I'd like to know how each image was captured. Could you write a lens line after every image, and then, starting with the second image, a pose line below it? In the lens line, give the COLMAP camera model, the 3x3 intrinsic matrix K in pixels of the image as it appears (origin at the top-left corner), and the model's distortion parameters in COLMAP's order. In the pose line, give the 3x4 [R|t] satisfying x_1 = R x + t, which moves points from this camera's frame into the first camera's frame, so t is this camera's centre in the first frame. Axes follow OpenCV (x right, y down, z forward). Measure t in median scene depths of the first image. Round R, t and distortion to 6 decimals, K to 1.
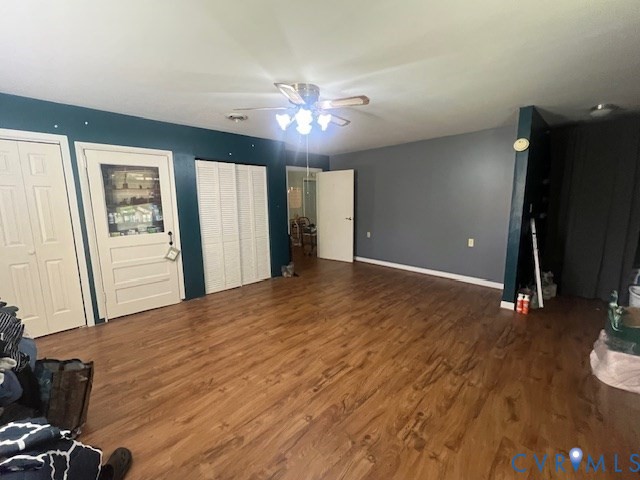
lens RADIAL K [[252.8, 0, 321.5], [0, 252.8, 239.2], [0, 0, 1]] dist [-0.000679, -0.000097]
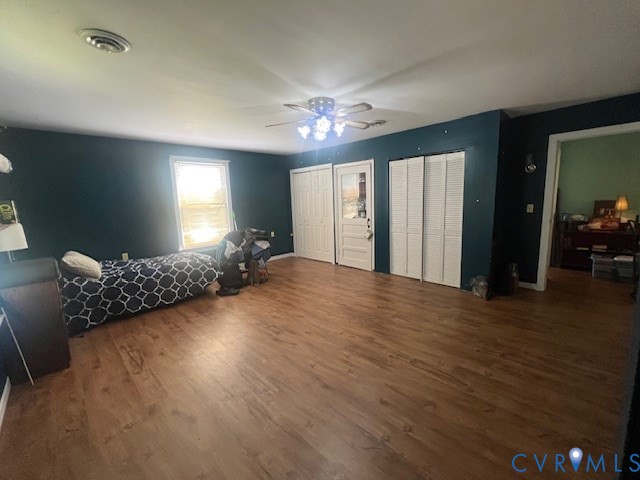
lens RADIAL K [[252.8, 0, 321.5], [0, 252.8, 239.2], [0, 0, 1]] dist [-0.000679, -0.000097]
pose [[0.069056, 0.171245, -0.982805, 0.873014], [-0.116726, 0.979777, 0.162515, -0.128567], [0.990760, 0.103496, 0.087648, 0.726747]]
